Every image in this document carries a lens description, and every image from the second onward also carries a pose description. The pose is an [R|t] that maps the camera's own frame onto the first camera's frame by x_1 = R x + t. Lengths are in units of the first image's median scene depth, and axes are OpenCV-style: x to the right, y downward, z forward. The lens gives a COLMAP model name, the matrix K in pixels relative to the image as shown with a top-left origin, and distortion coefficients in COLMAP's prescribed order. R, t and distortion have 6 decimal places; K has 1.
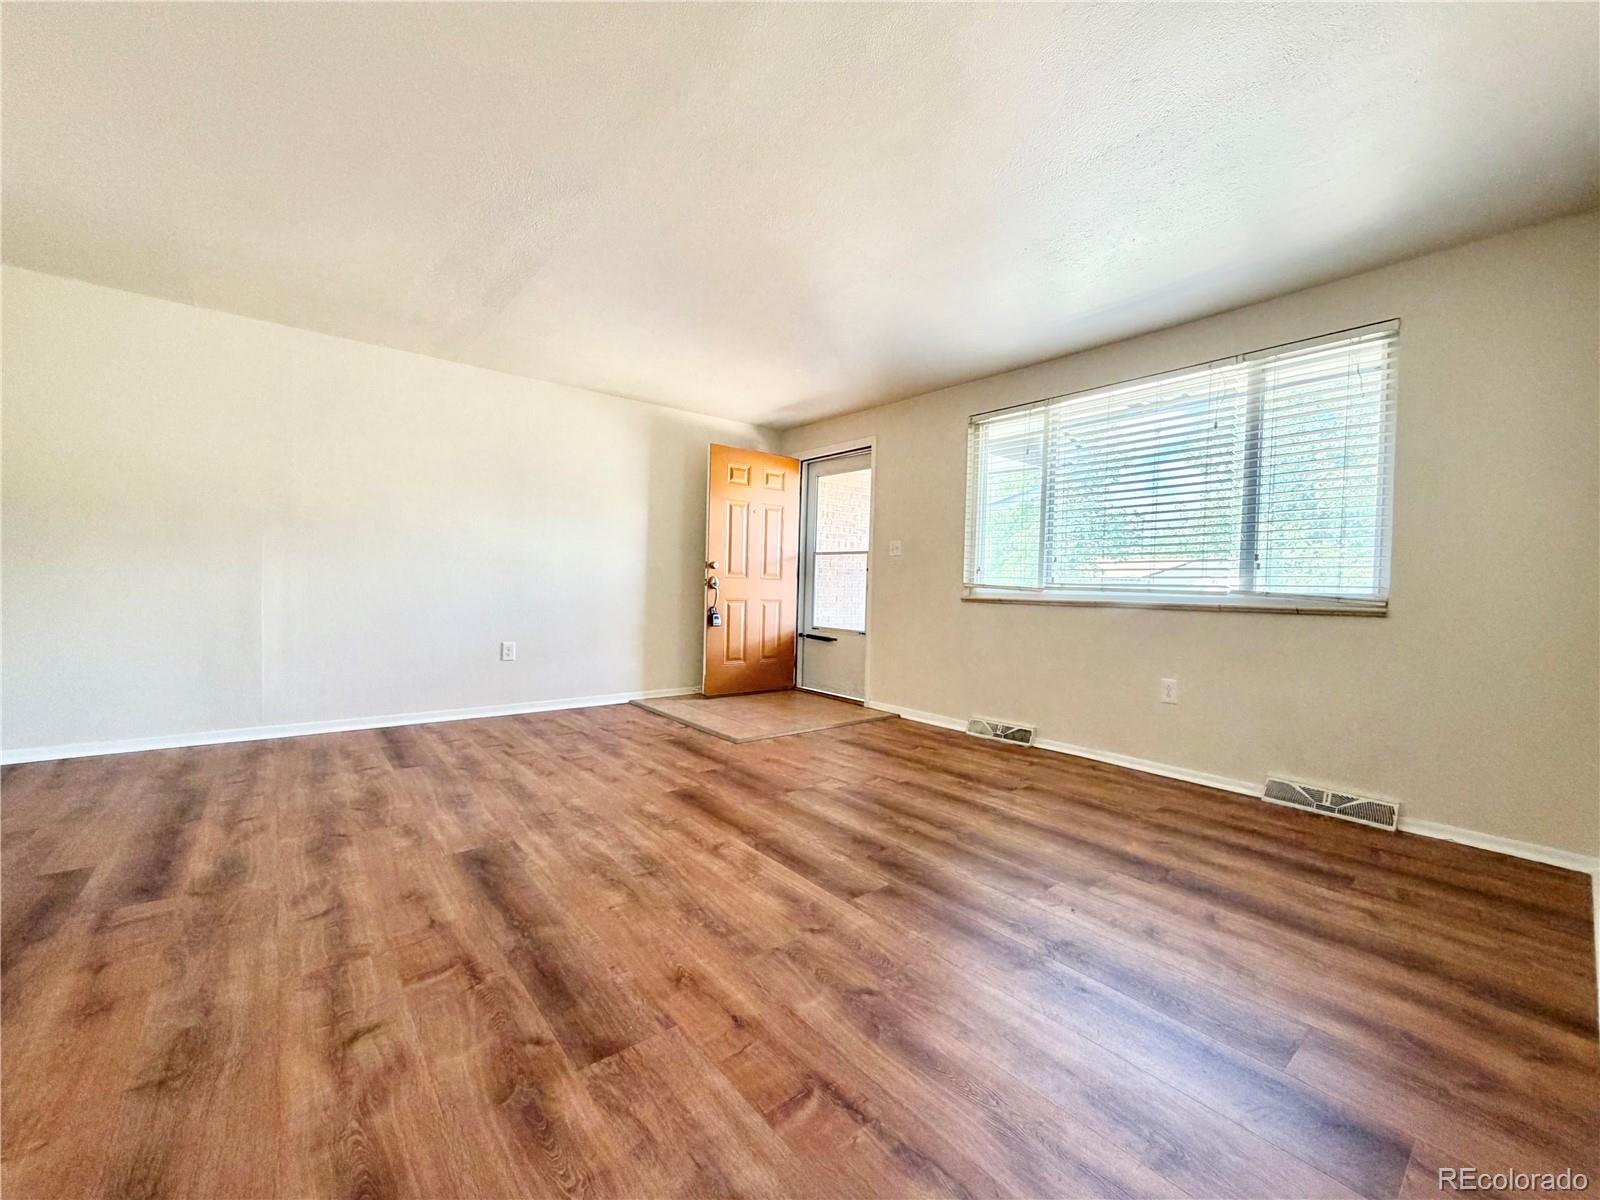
lens RADIAL K [[638.0, 0, 797.4], [0, 638.0, 600.5], [0, 0, 1]] dist [-0.002278, 0.000562]
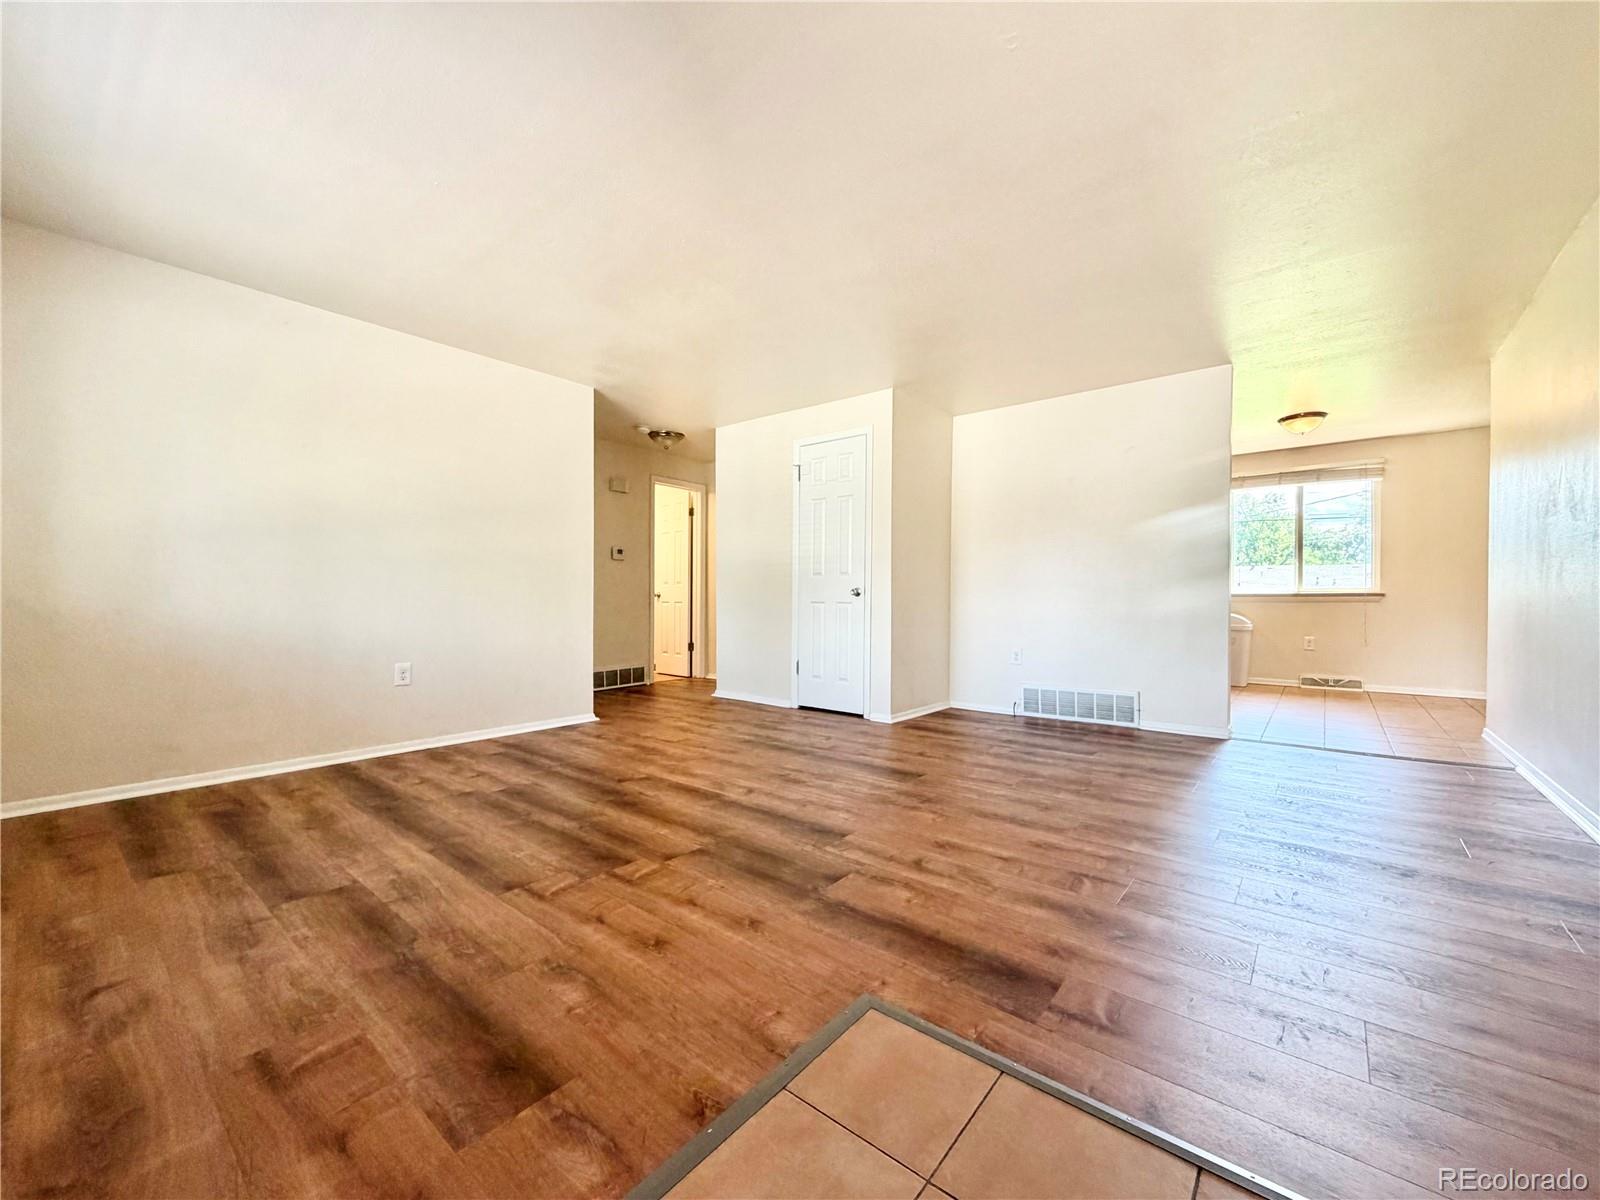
lens RADIAL K [[638.0, 0, 799.8], [0, 638.0, 601.1], [0, 0, 1]] dist [-0.002278, 0.000562]
pose [[-0.980824, -0.024368, -0.193368, 0.028465], [-0.028417, 0.999431, 0.018194, -0.011099], [0.192814, 0.023340, -0.980958, 2.185845]]
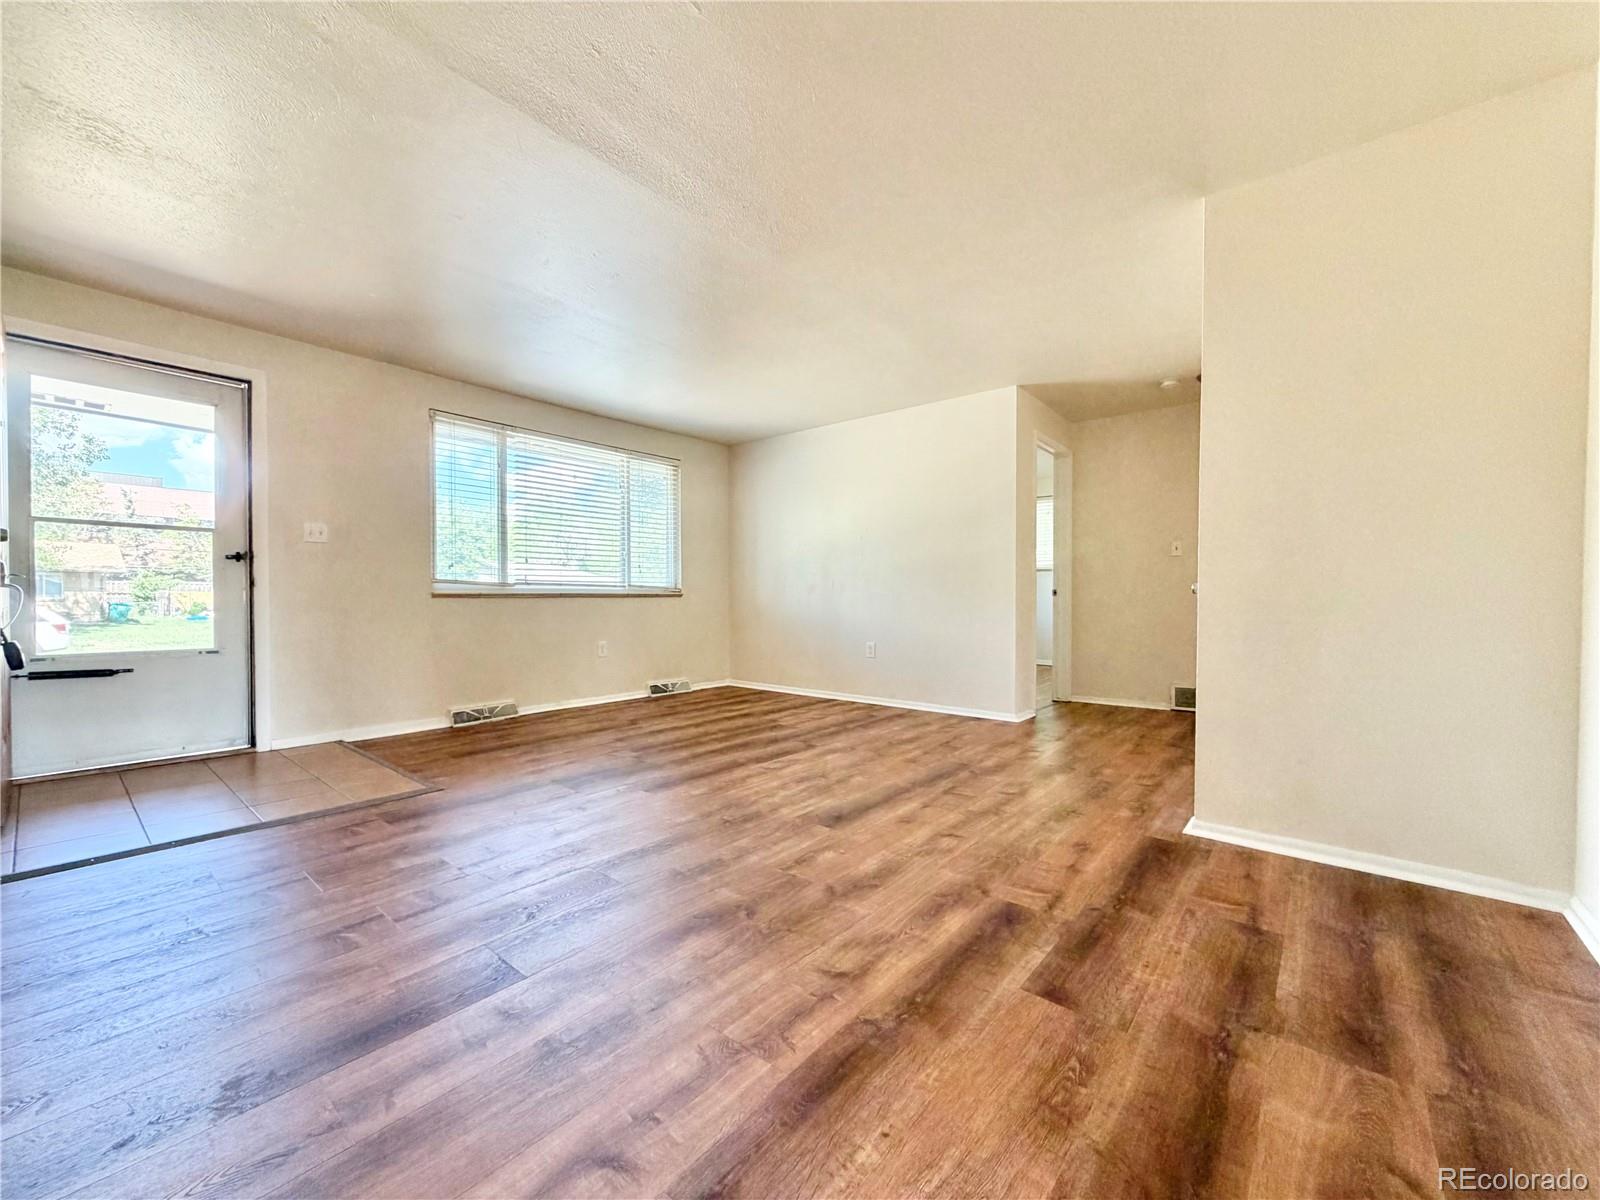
lens RADIAL K [[638.0, 0, 798.5], [0, 638.0, 599.4], [0, 0, 1]] dist [-0.002278, 0.000562]
pose [[-0.188773, -0.030735, 0.981540, -1.490299], [0.013446, 0.999336, 0.033878, -0.037217], [-0.981929, 0.019593, -0.188235, 1.174147]]
